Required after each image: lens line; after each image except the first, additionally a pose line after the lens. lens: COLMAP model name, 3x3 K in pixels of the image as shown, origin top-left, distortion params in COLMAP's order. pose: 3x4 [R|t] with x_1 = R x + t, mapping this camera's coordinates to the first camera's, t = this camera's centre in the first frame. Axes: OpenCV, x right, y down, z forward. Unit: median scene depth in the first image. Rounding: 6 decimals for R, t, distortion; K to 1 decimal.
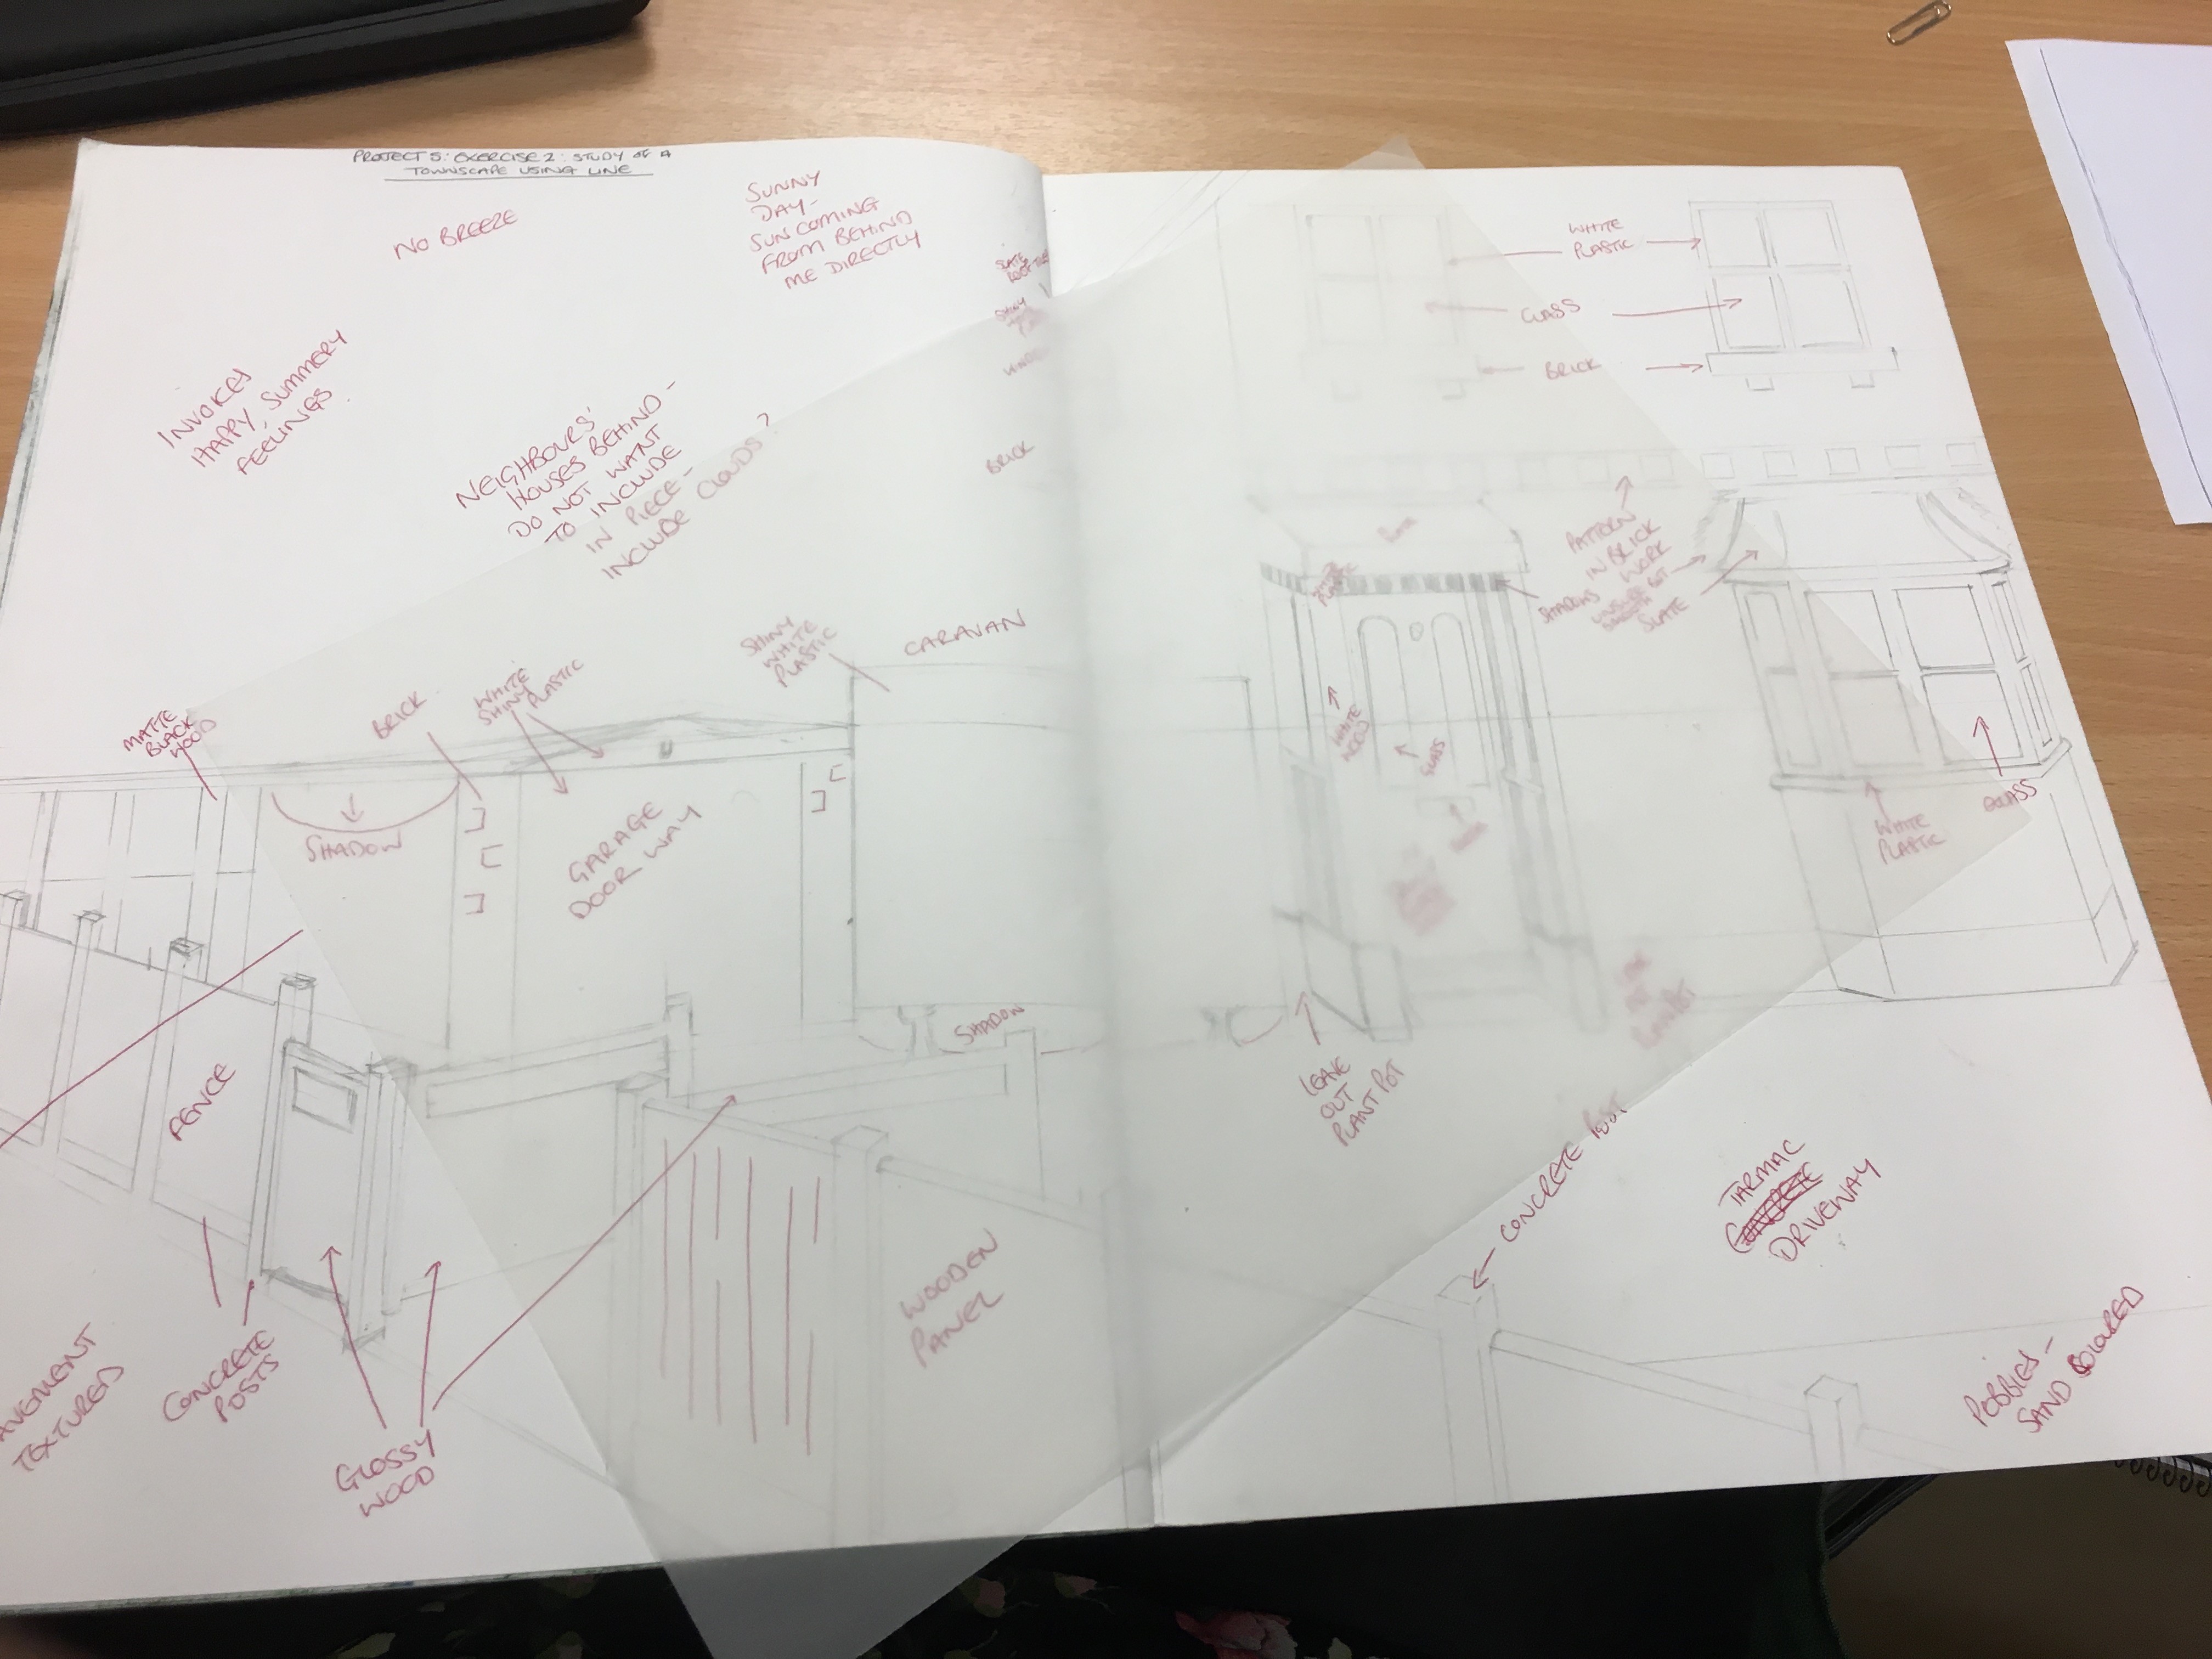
lens RADIAL K [[1910.6, 0, 1119.6], [0, 1910.6, 797.2], [0, 0, 1]] dist [0.080867, -0.123361]
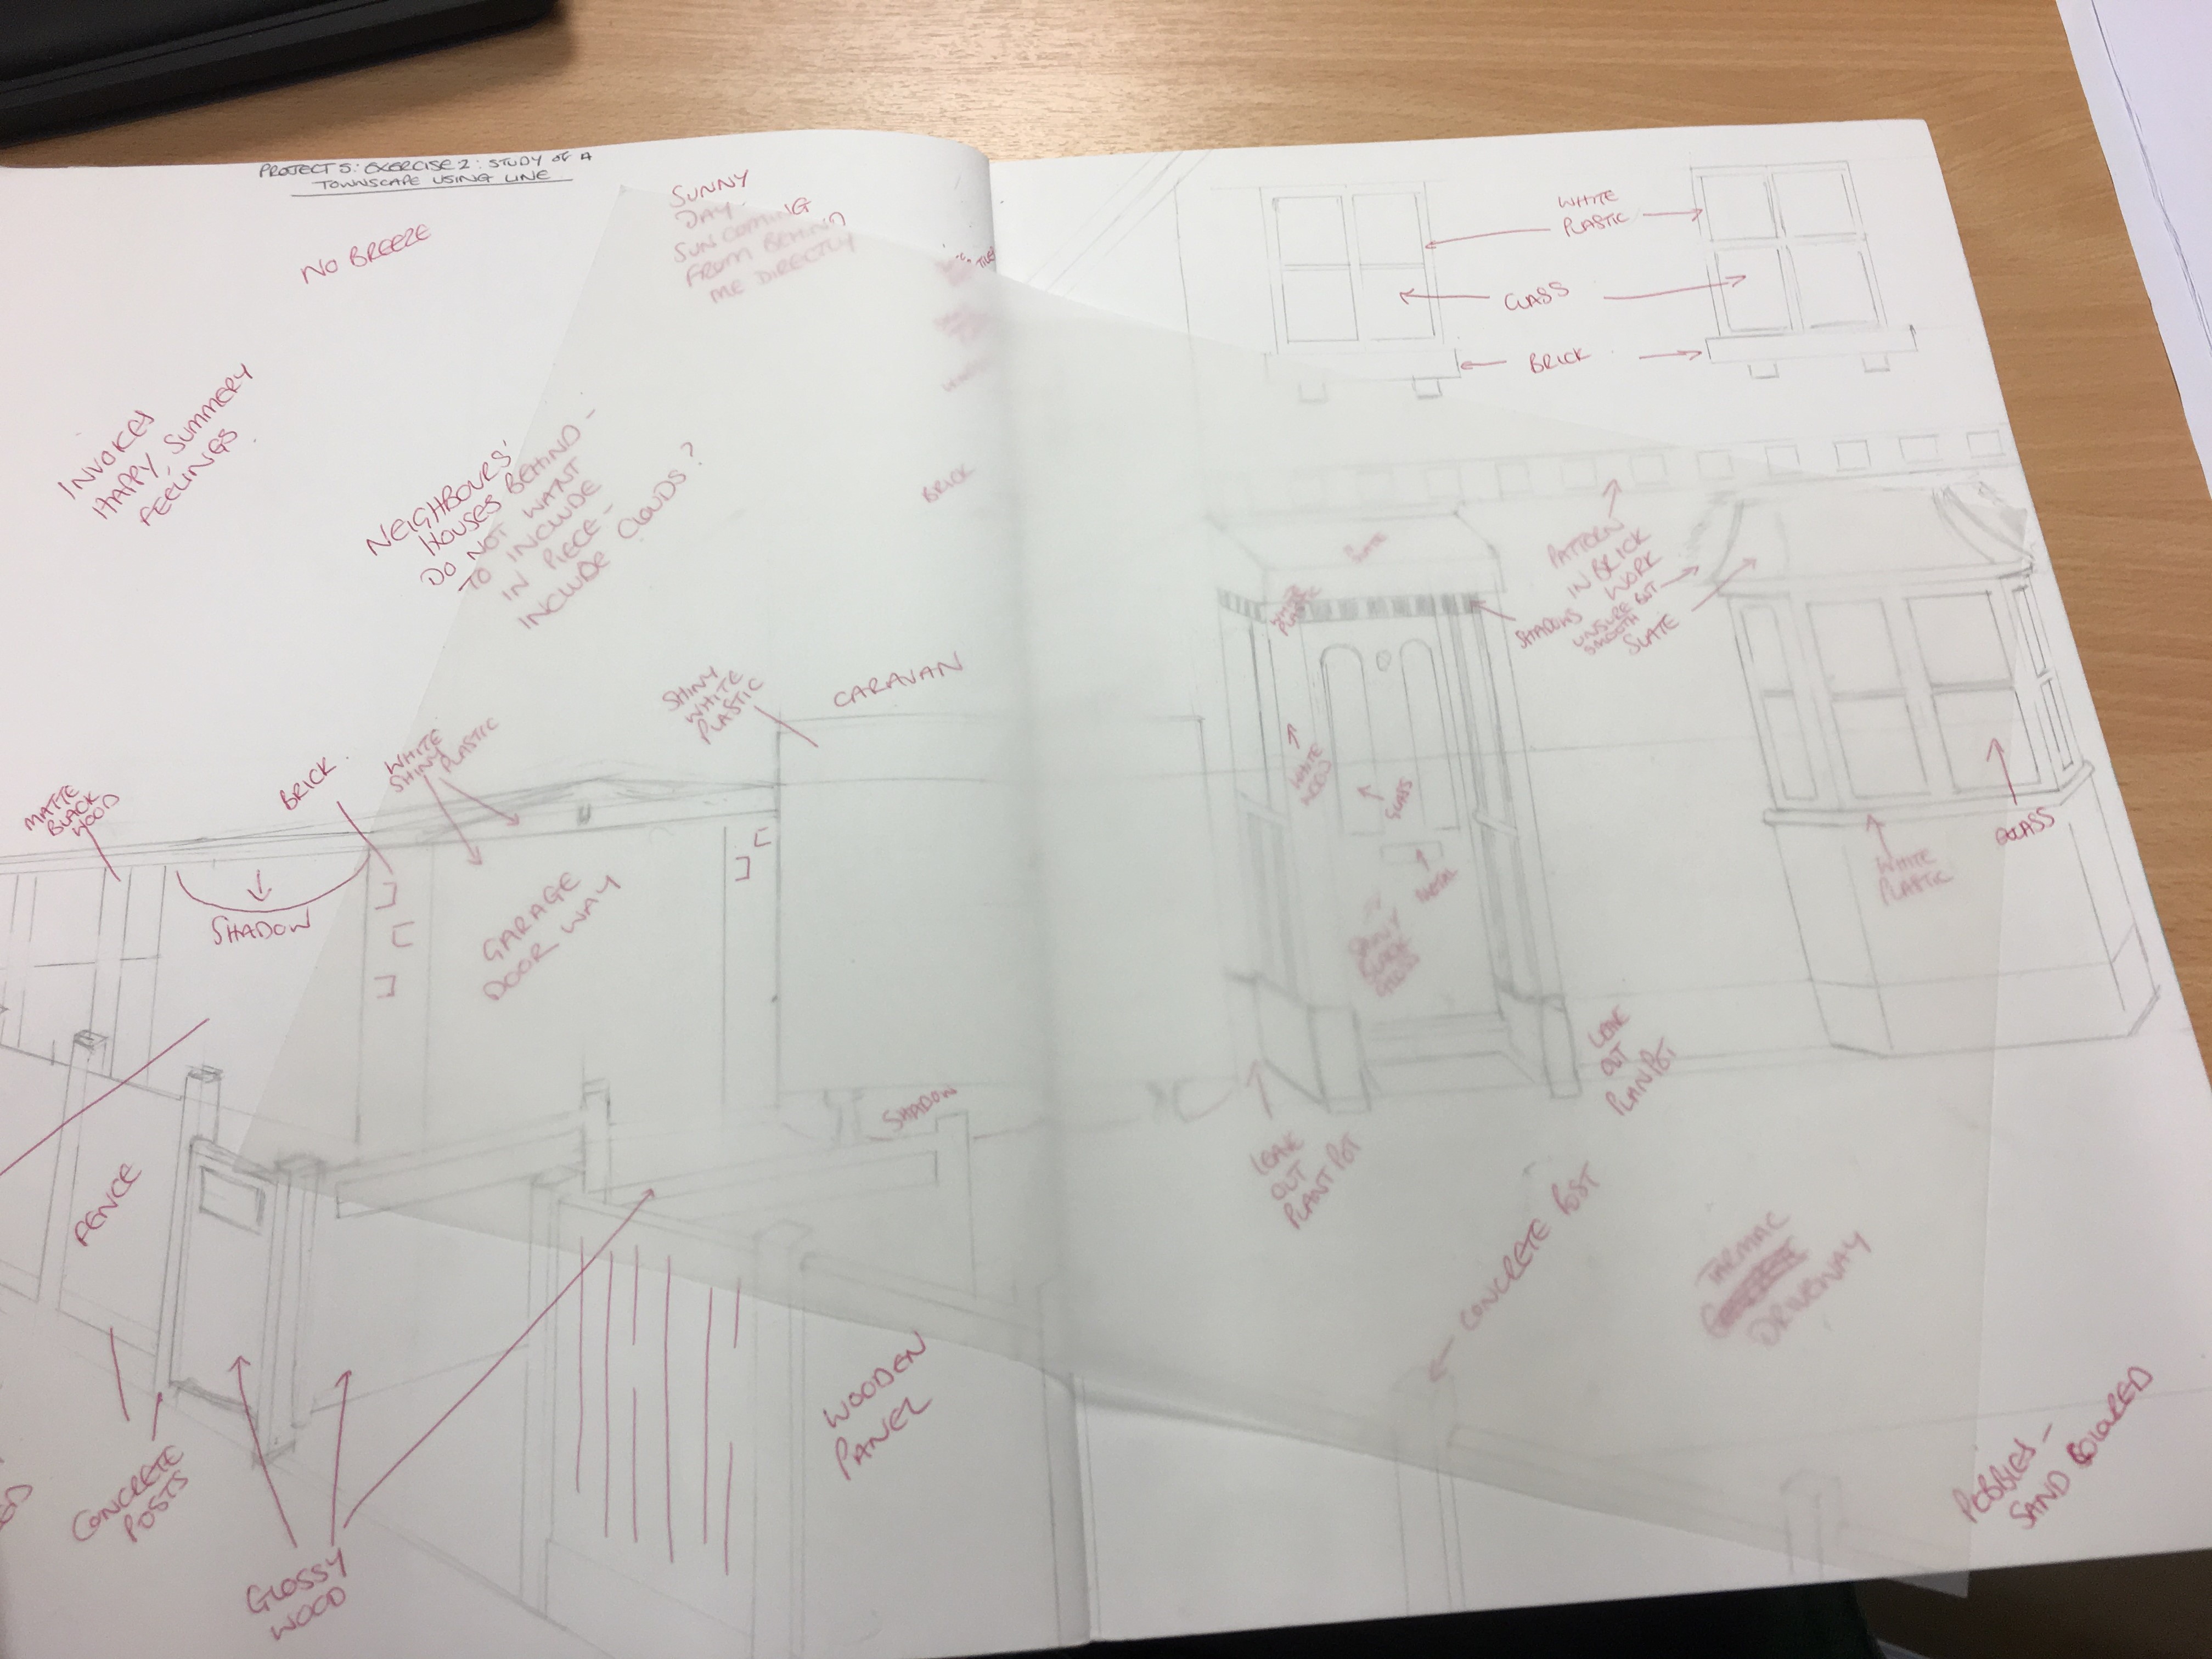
lens RADIAL K [[1910.7, 0, 1119.6], [0, 1910.7, 797.2], [0, 0, 1]] dist [0.080867, -0.123361]
pose [[0.998980, -0.016440, -0.042054, 0.062250], [0.019090, 0.997805, 0.063413, -0.079270], [0.040919, -0.064151, 0.997101, 0.052532]]
